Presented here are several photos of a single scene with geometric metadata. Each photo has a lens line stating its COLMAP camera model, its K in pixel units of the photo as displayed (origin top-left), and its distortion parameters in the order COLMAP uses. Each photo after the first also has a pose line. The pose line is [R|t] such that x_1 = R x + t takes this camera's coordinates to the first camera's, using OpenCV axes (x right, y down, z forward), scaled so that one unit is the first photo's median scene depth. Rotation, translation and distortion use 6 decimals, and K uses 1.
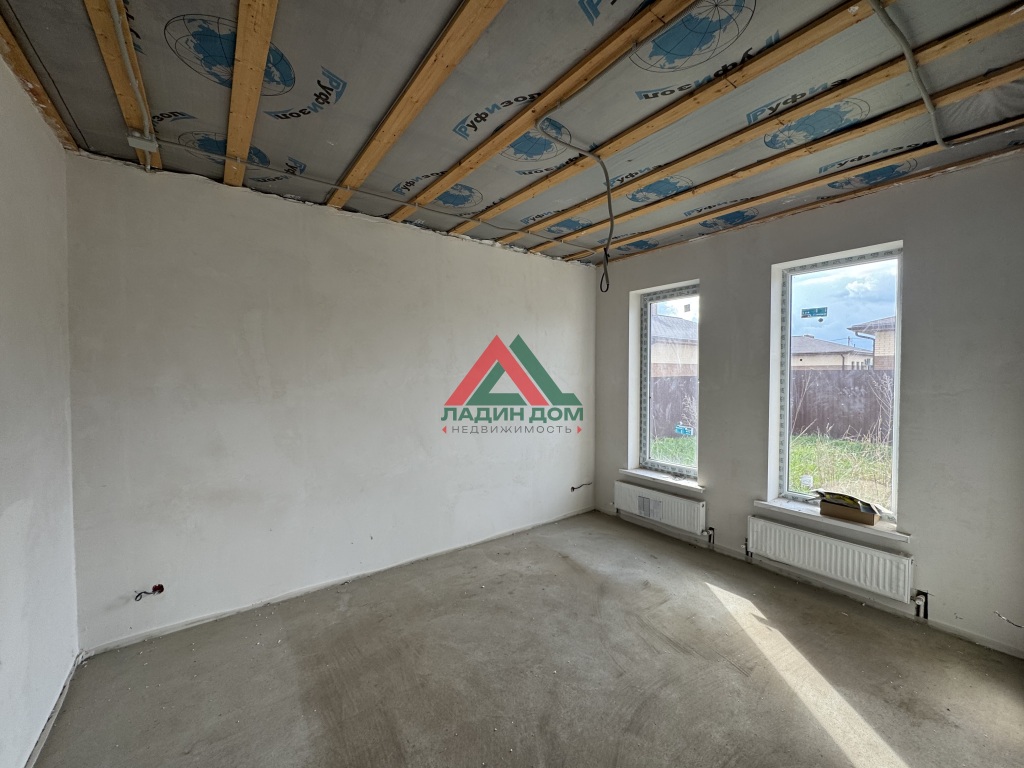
lens RADIAL K [[411.6, 0, 511.2], [0, 411.6, 382.0], [0, 0, 1]] dist [0.000379, 0.000076]
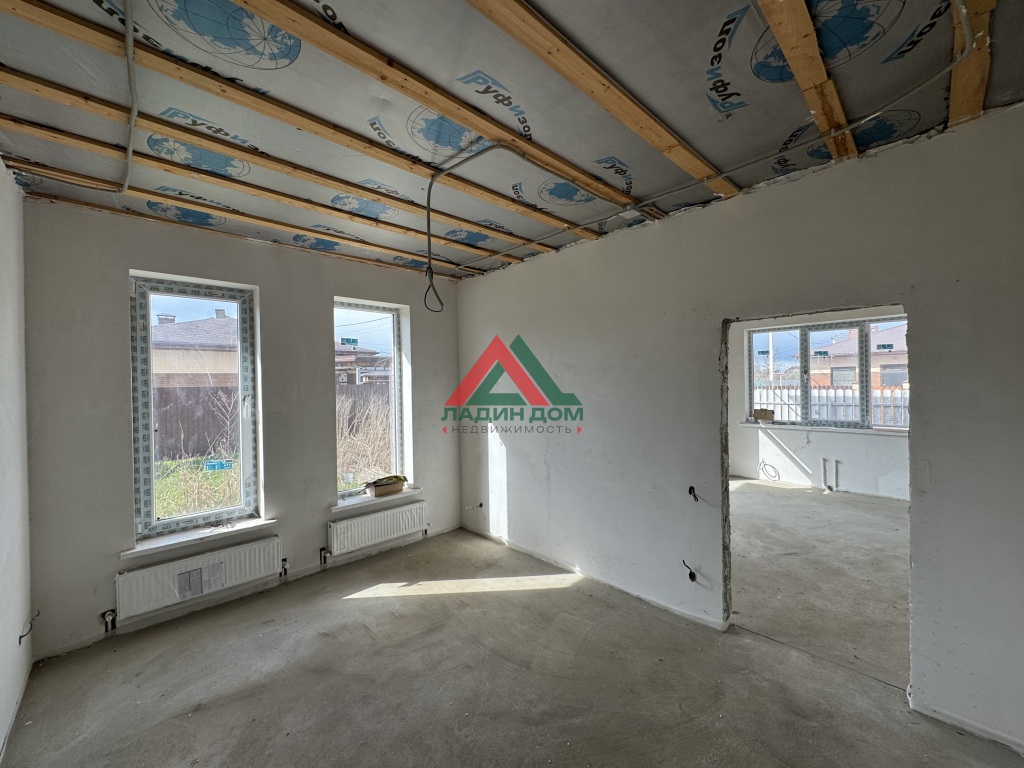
lens RADIAL K [[409.2, 0, 503.7], [0, 409.2, 387.2], [0, 0, 1]] dist [0.001555, 0.000621]
pose [[-0.107952, -0.003156, 0.994151, -0.621363], [0.044825, 0.998962, 0.008039, -0.022471], [-0.993145, 0.045431, -0.107699, 0.757758]]
